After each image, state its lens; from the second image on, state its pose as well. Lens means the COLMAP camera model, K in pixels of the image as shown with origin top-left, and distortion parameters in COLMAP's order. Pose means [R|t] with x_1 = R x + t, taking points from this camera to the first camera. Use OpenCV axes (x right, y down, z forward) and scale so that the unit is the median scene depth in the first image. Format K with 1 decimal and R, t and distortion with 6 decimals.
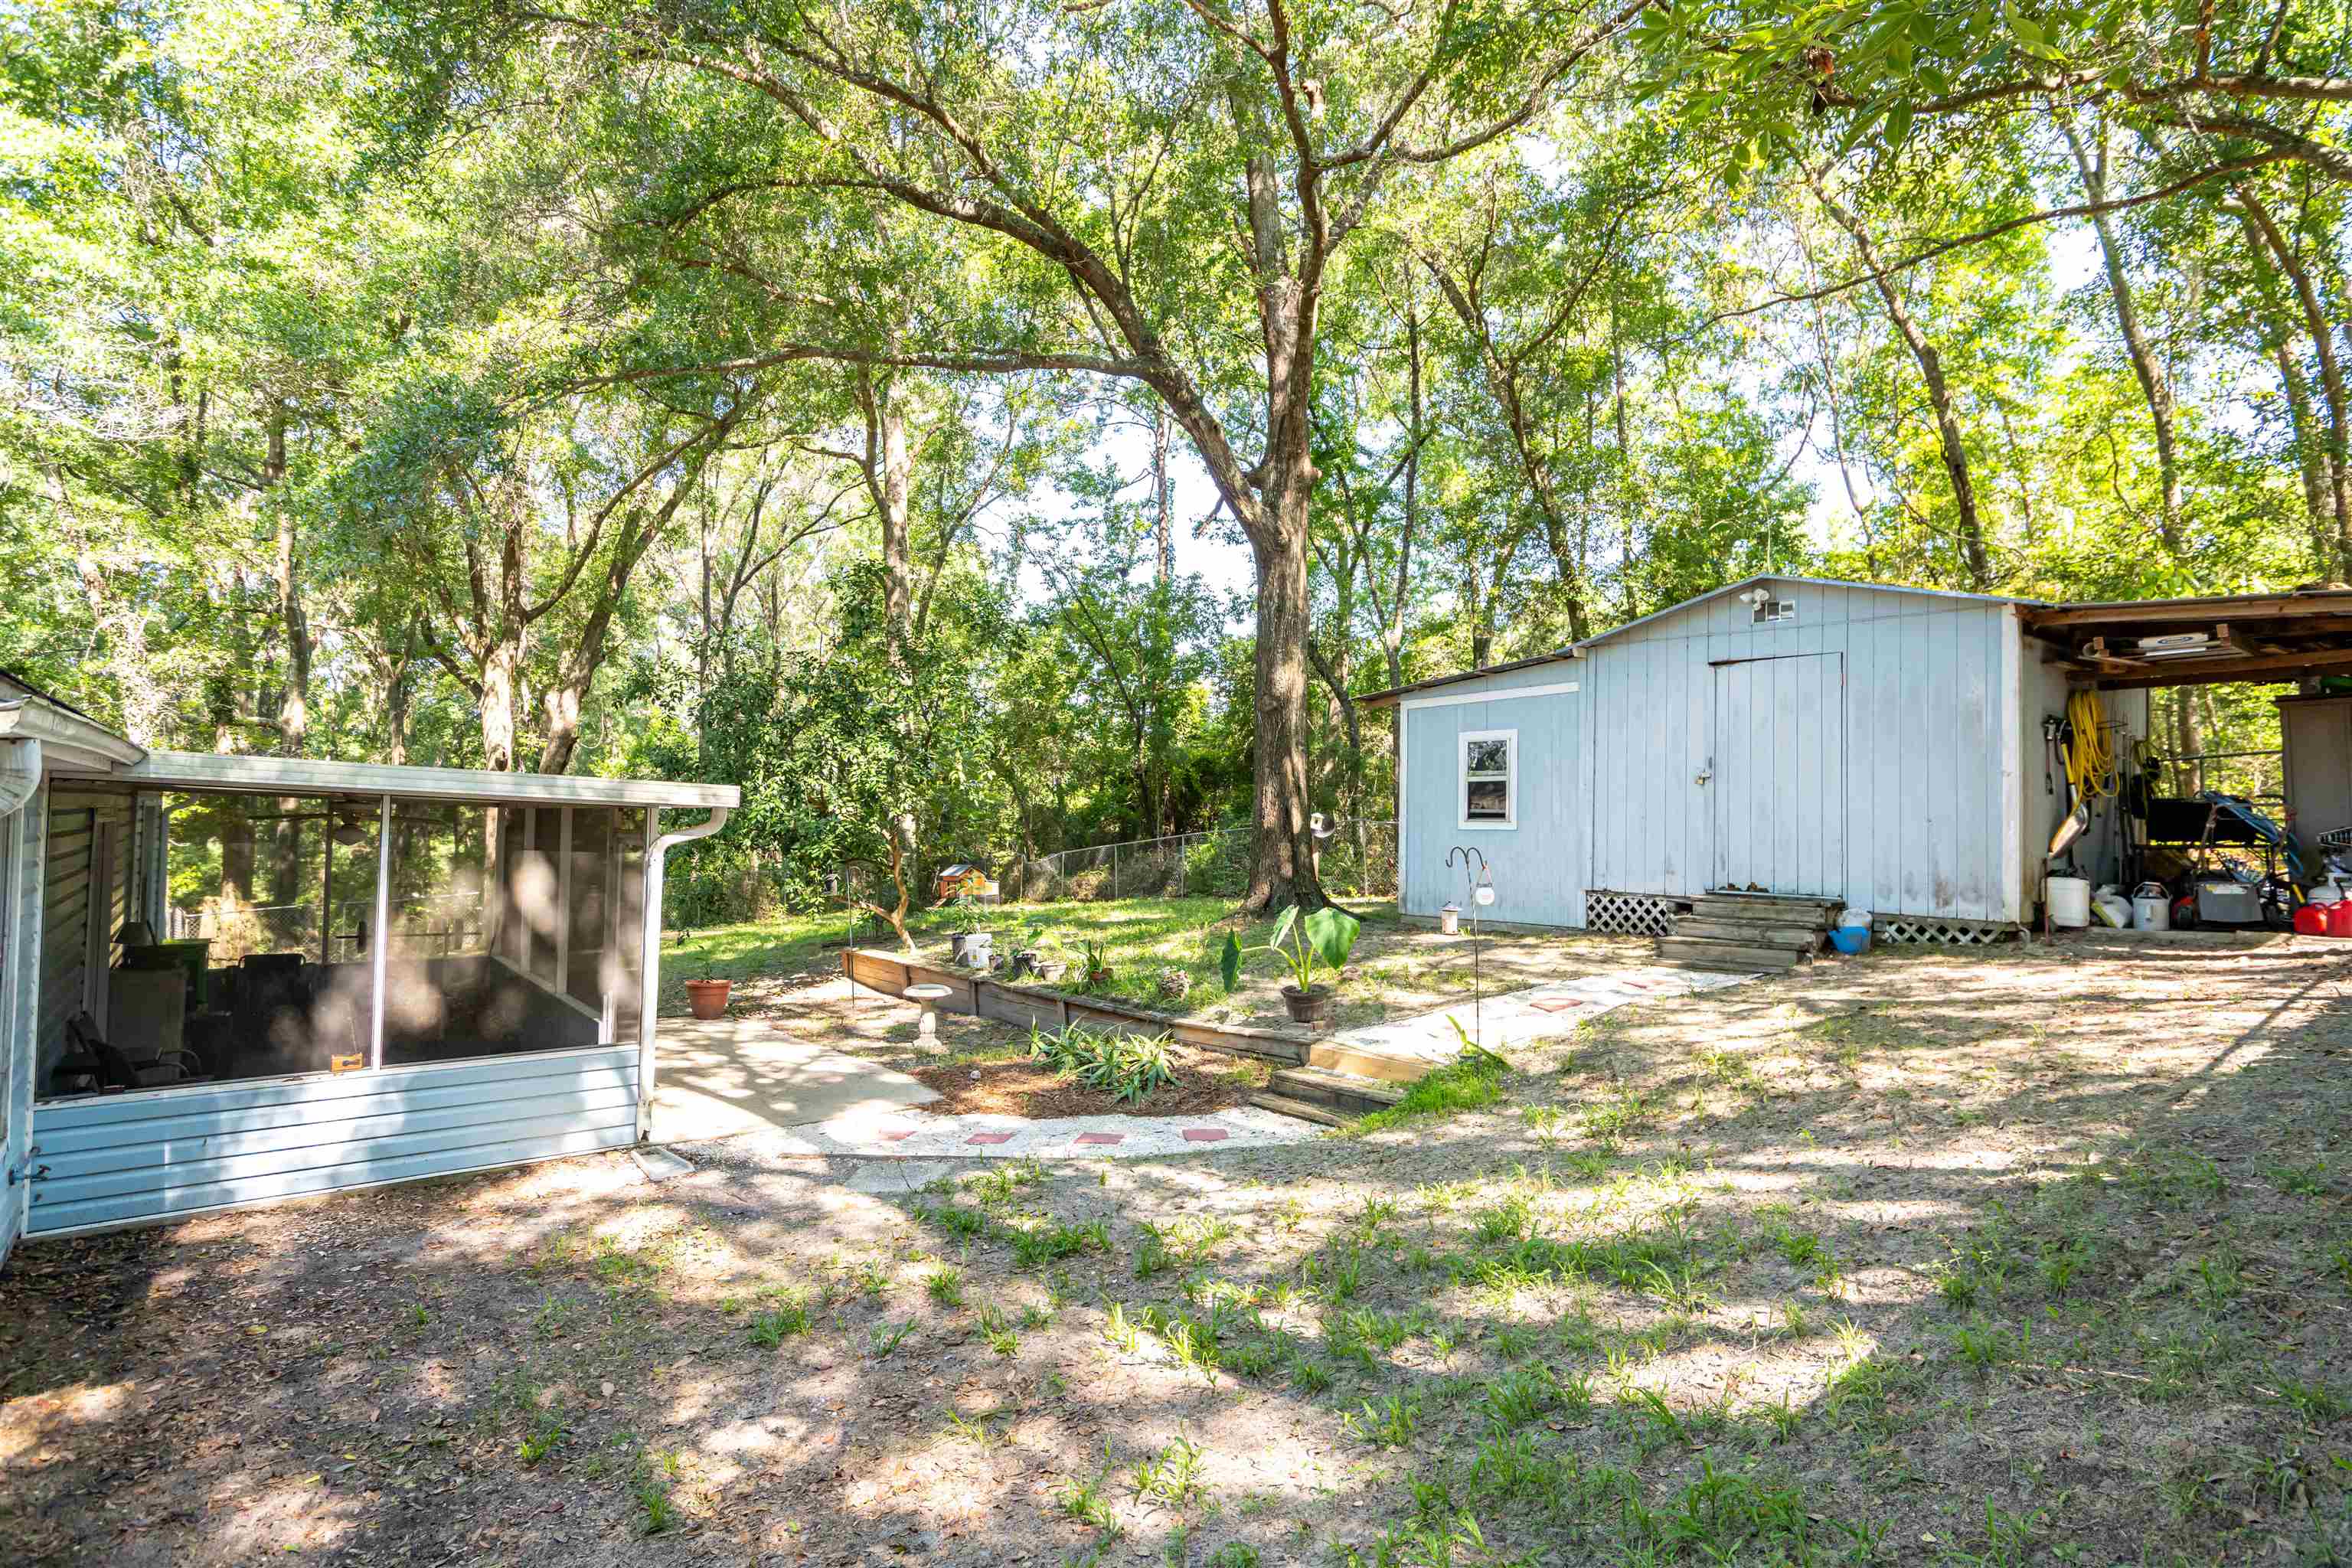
lens RADIAL K [[1200.1, 0, 1180.7], [0, 1200.1, 788.1], [0, 0, 1]] dist [-0.002705, 0.001276]
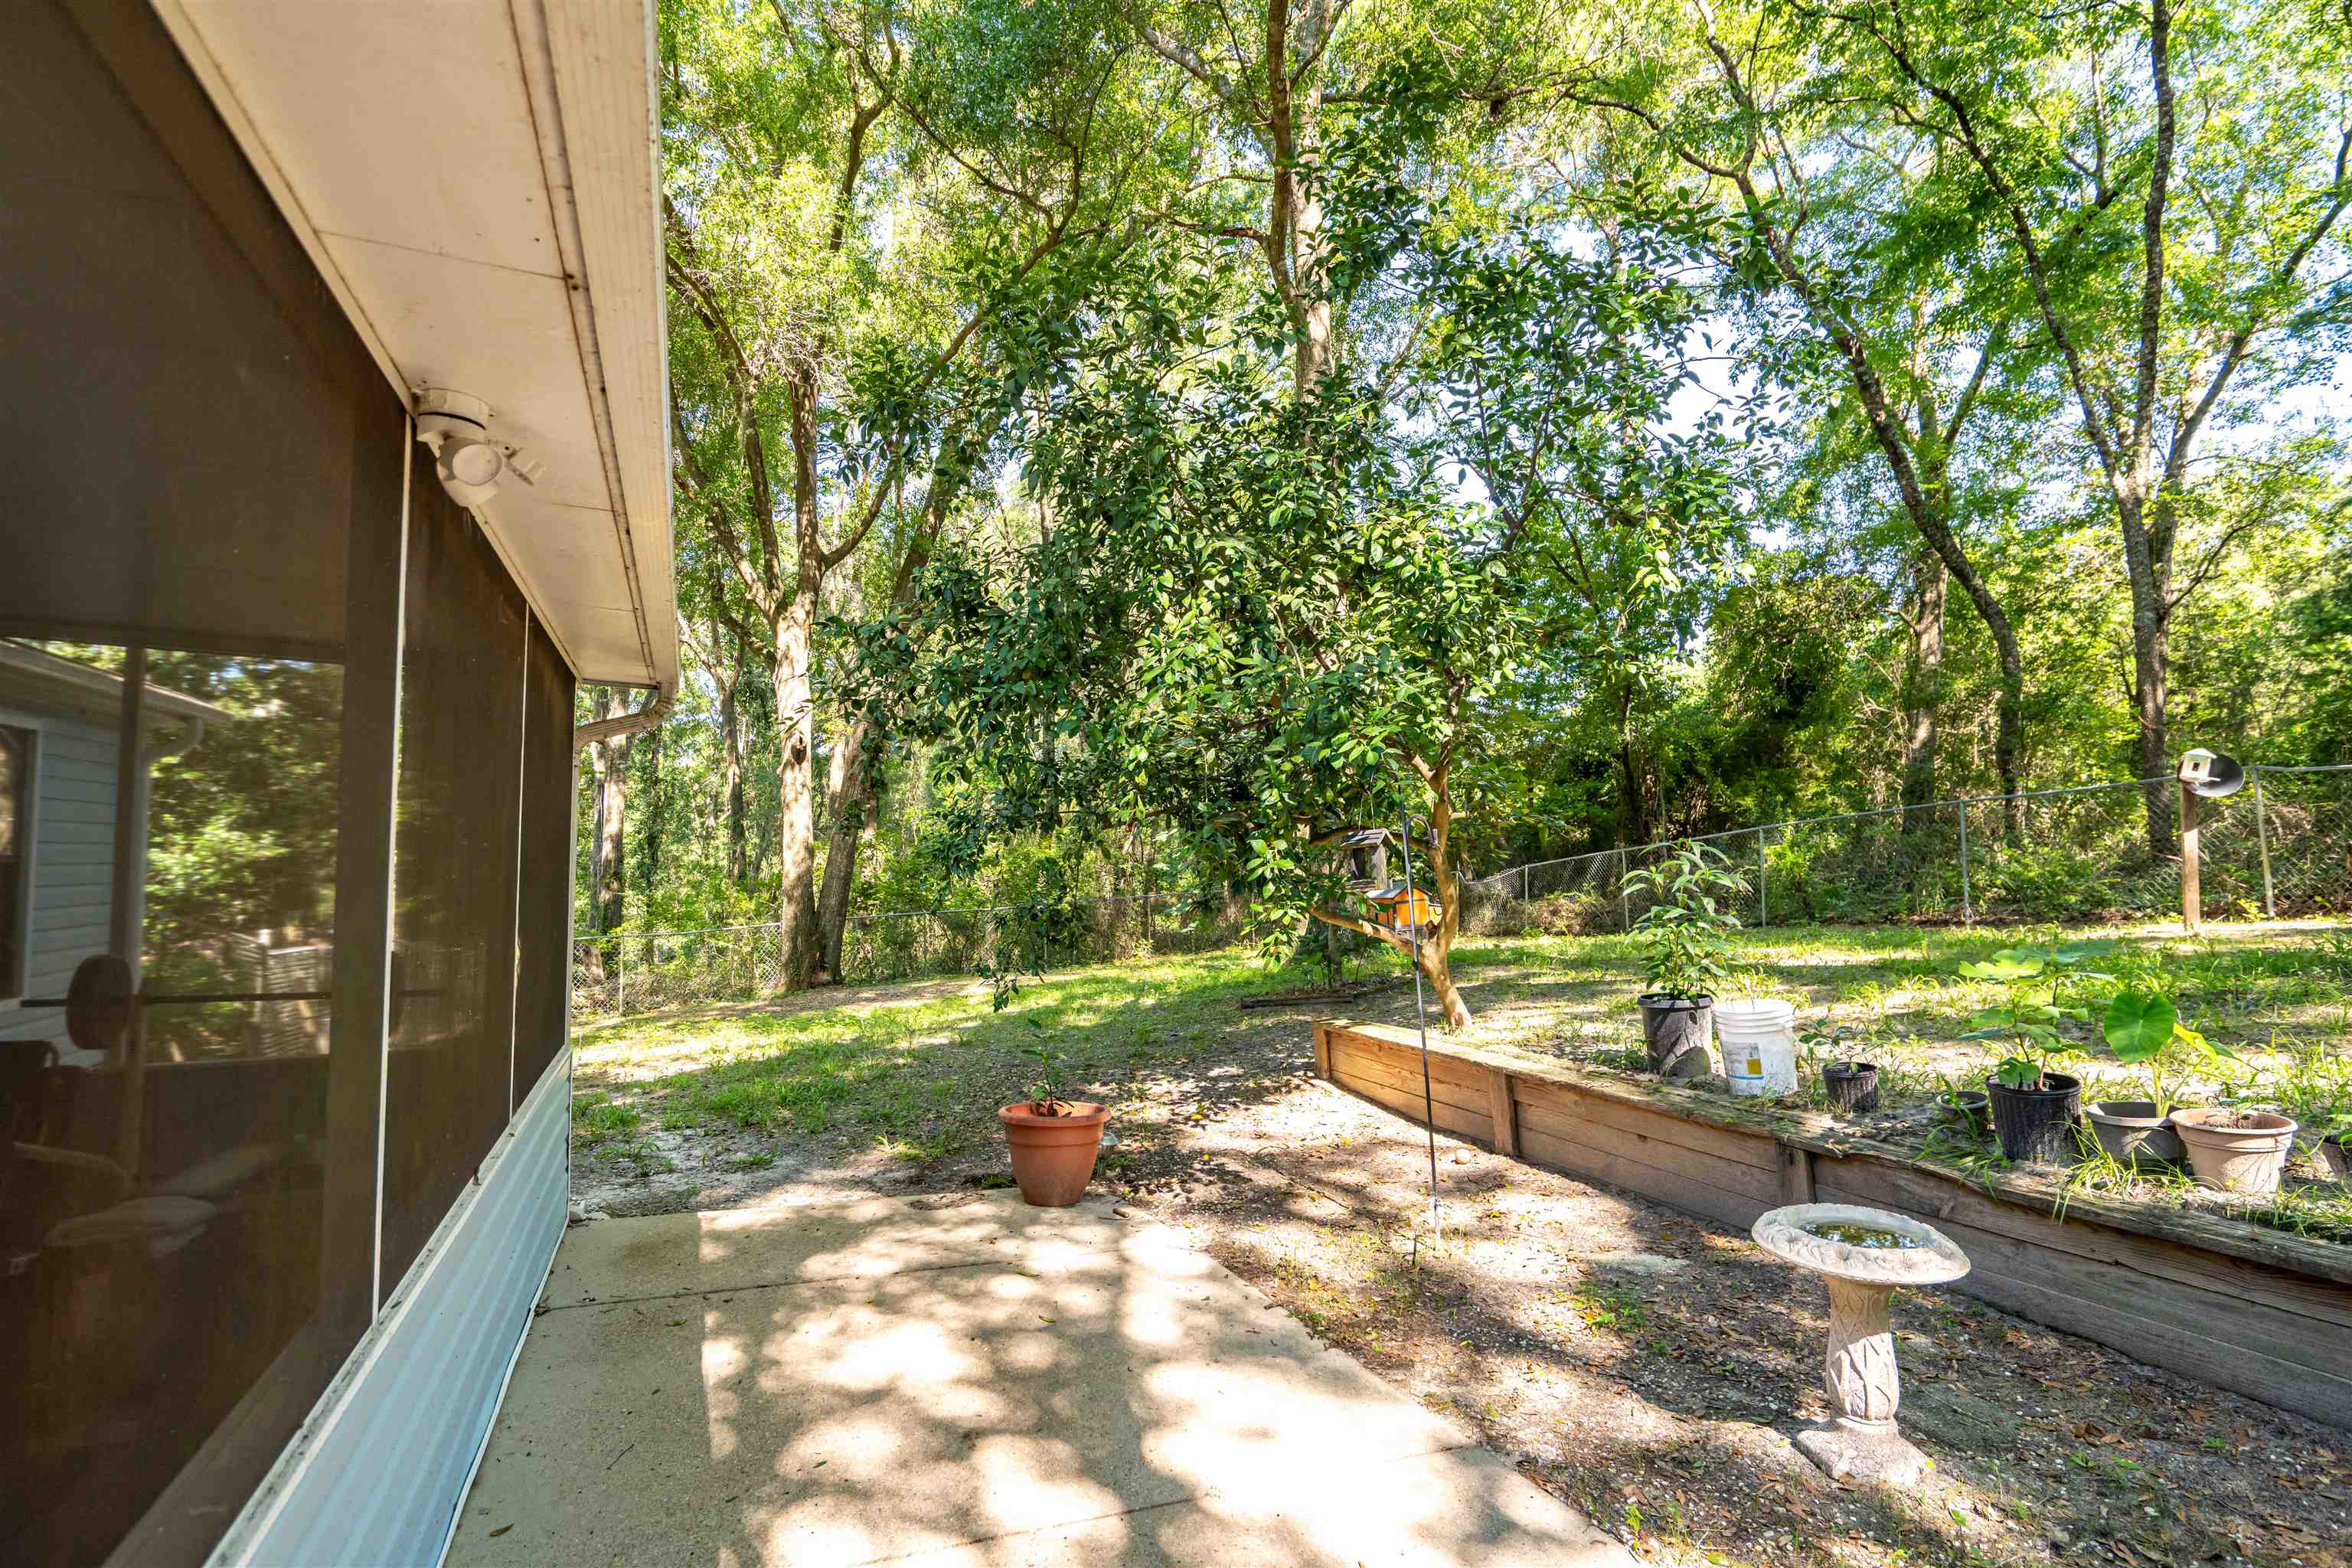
lens RADIAL K [[1202.3, 0, 1174.9], [0, 1202.3, 786.6], [0, 0, 1]] dist [-0.004156, 0.000715]
pose [[0.961837, -0.033849, -0.271520, -0.140434], [0.024133, 0.998946, -0.039043, 0.040301], [0.272556, 0.031000, 0.961640, 0.361265]]
